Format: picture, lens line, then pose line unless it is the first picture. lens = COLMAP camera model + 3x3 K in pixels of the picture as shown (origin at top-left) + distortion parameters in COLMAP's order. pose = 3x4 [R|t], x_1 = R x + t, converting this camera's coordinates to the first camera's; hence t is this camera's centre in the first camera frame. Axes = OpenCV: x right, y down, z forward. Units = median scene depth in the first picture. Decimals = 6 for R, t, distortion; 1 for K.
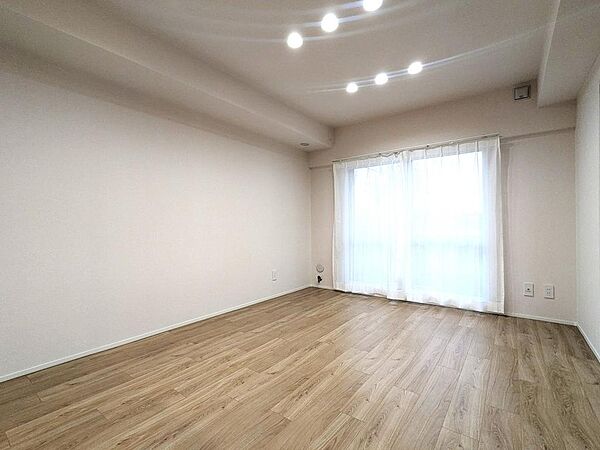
lens RADIAL K [[285.2, 0, 300.0], [0, 285.2, 225.0], [0, 0, 1]] dist [-0.002100, 0.003406]
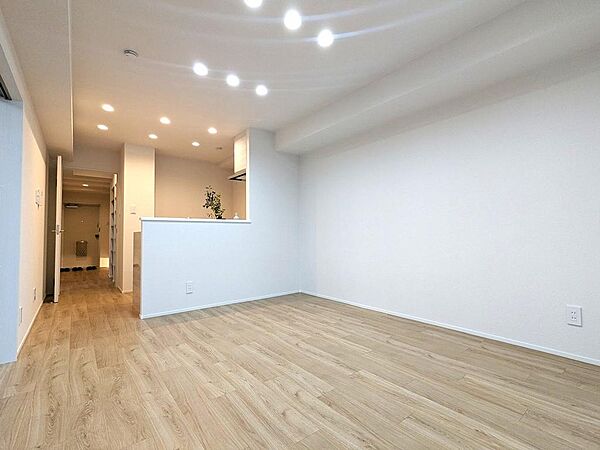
lens RADIAL K [[285.2, 0, 300.0], [0, 285.2, 225.0], [0, 0, 1]] dist [-0.002100, 0.003406]
pose [[-0.257615, -0.024050, -0.965948, 0.889690], [0.013764, 0.999497, -0.028556, 0.032889], [0.966149, -0.020652, -0.257155, 1.079306]]
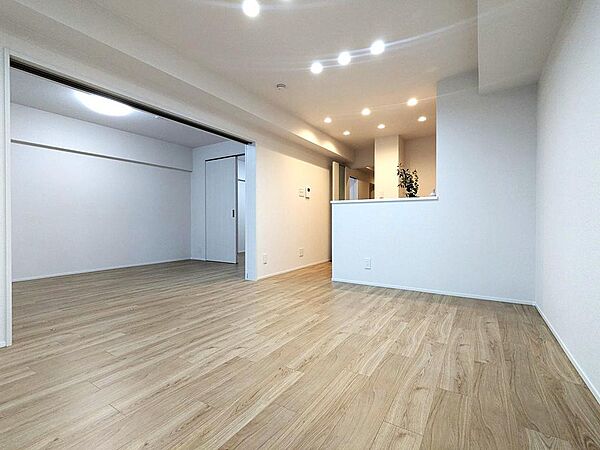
lens RADIAL K [[285.2, 0, 300.0], [0, 285.2, 225.0], [0, 0, 1]] dist [-0.002100, 0.003406]
pose [[-0.997025, 0.007693, -0.076694, 0.118082], [0.006892, 0.999919, 0.010694, 0.070834], [0.076770, 0.010133, -0.996997, 1.682810]]
